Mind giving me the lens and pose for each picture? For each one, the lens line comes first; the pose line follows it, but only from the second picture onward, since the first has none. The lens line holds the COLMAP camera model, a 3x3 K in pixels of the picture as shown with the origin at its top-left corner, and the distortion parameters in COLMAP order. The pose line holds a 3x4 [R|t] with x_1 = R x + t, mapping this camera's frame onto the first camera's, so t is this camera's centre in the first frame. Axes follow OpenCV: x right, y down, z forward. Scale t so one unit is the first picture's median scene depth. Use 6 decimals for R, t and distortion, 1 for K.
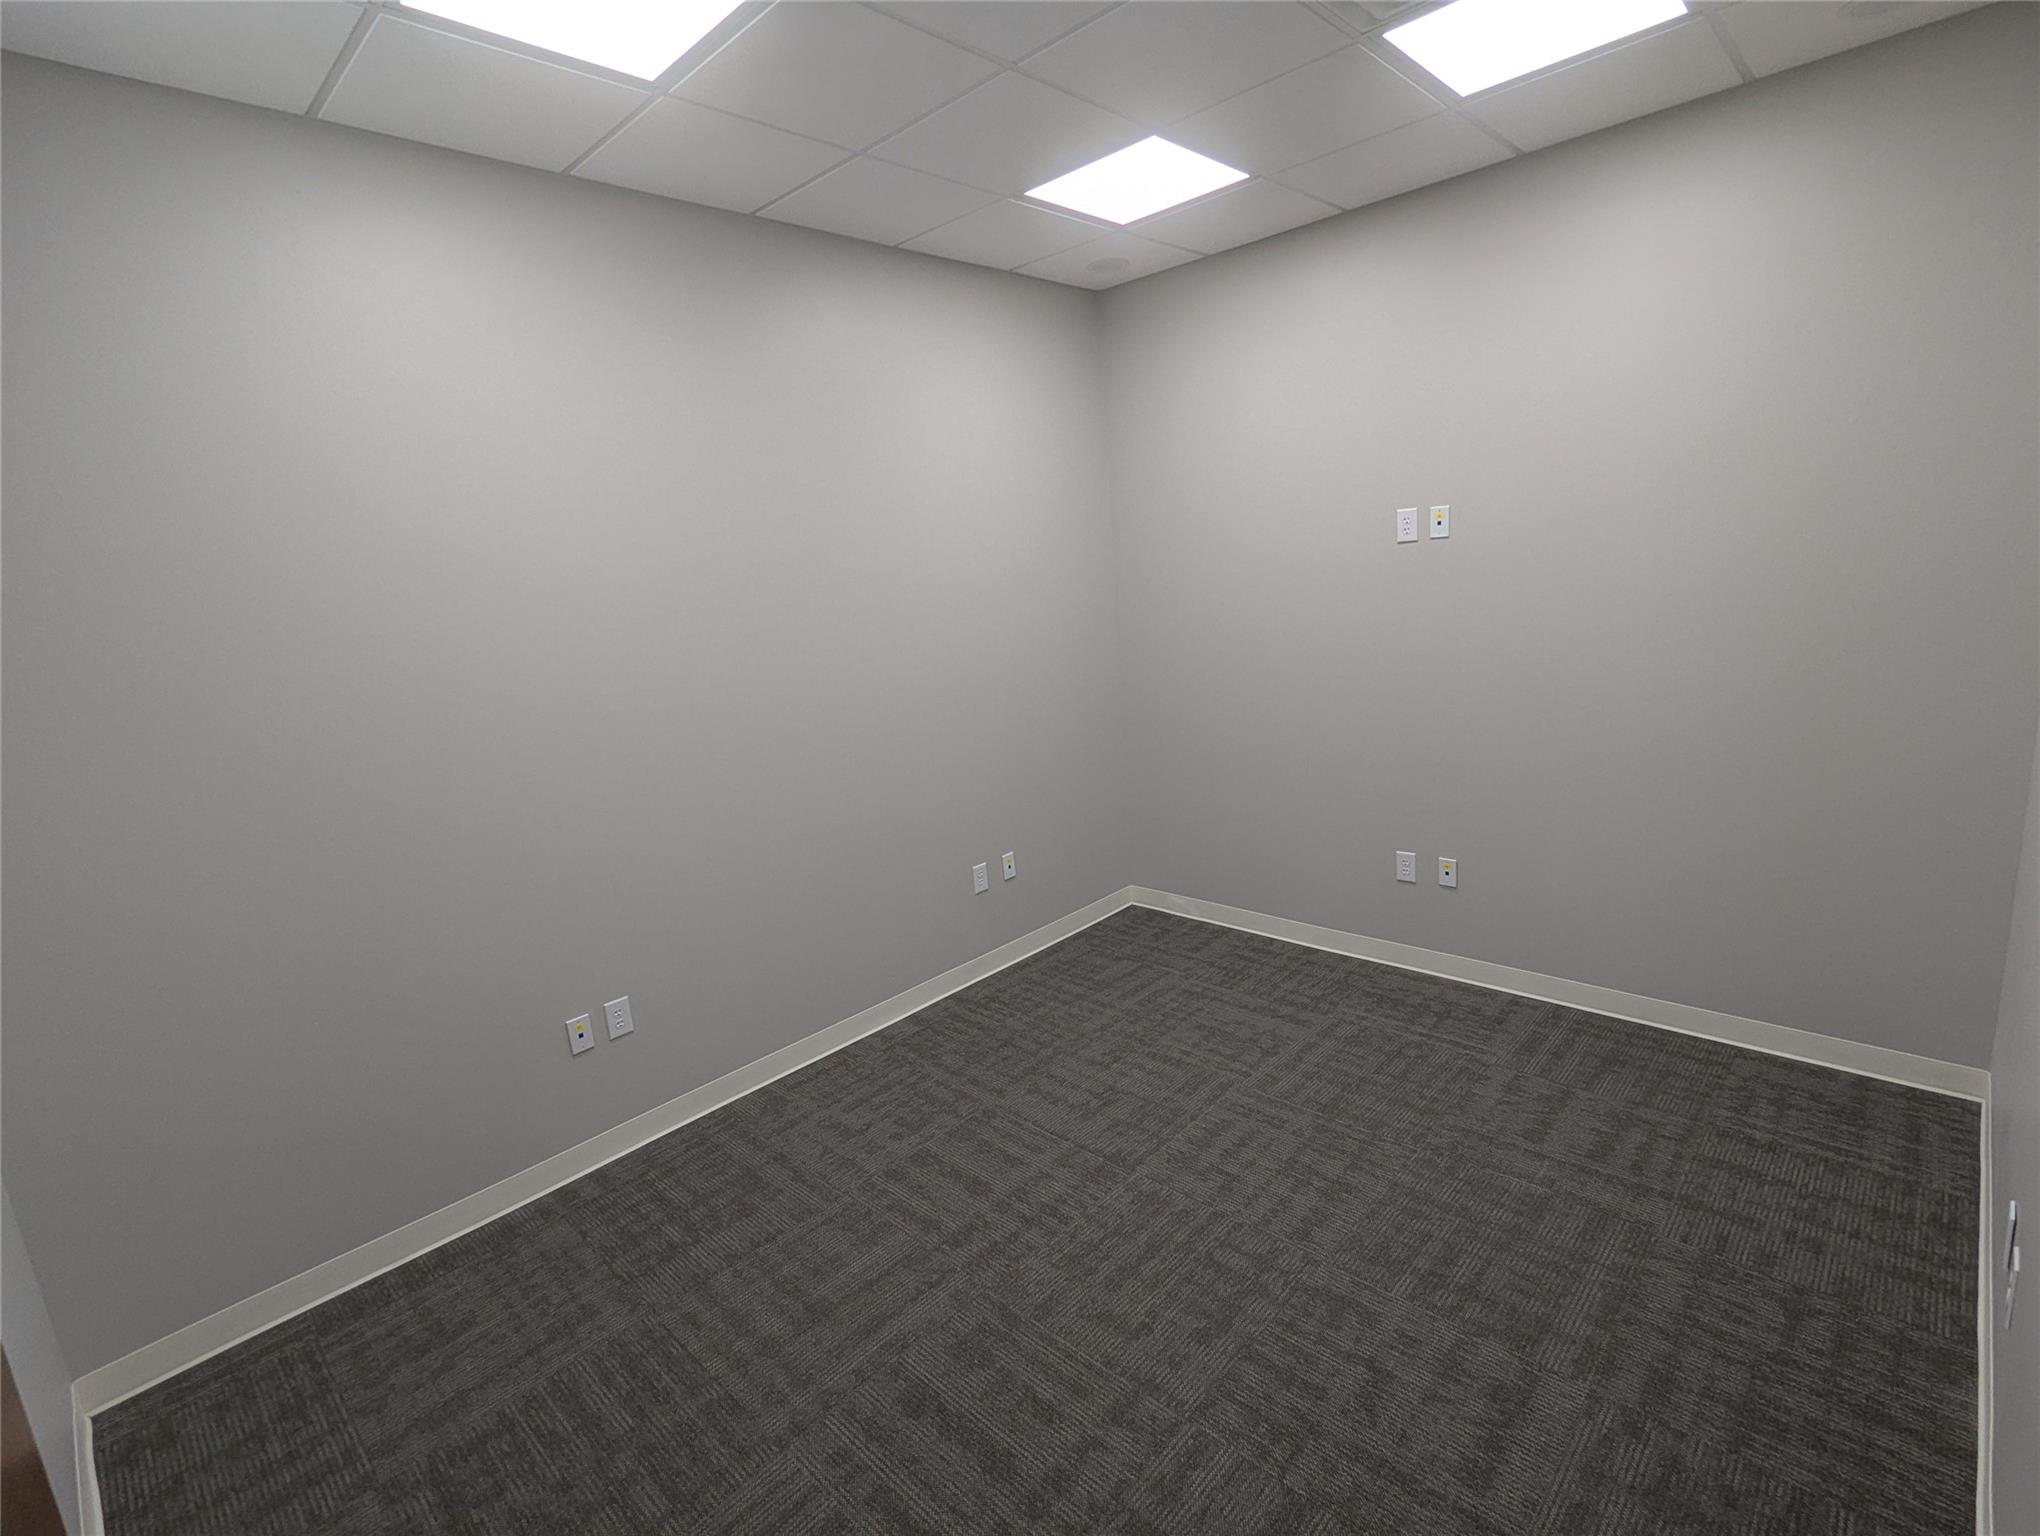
lens RADIAL K [[979.1, 0, 1020.6], [0, 979.1, 768.6], [0, 0, 1]] dist [-0.007637, 0.003851]
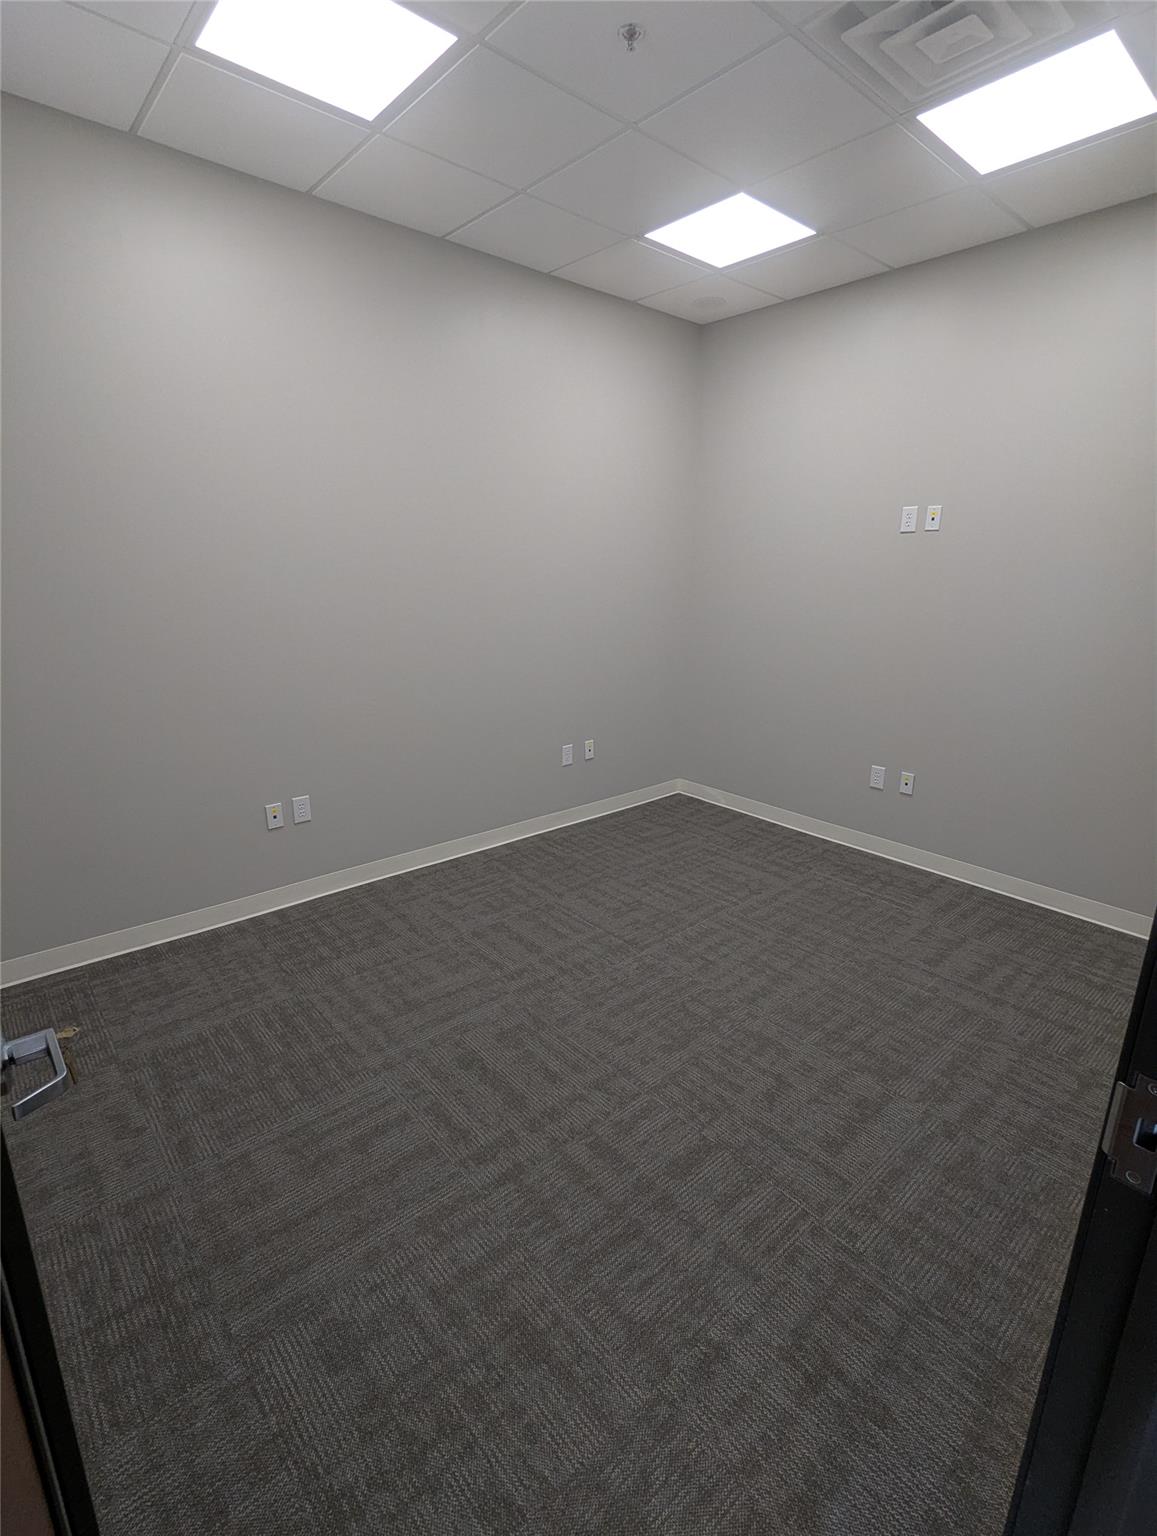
lens RADIAL K [[737.2, 0, 581.7], [0, 737.2, 767.5], [0, 0, 1]] dist [-0.007637, 0.003851]
pose [[0.992487, 0.107727, -0.057999, 0.059936], [-0.103534, 0.992088, 0.071003, 0.076478], [0.065189, -0.064465, 0.995788, -0.057922]]
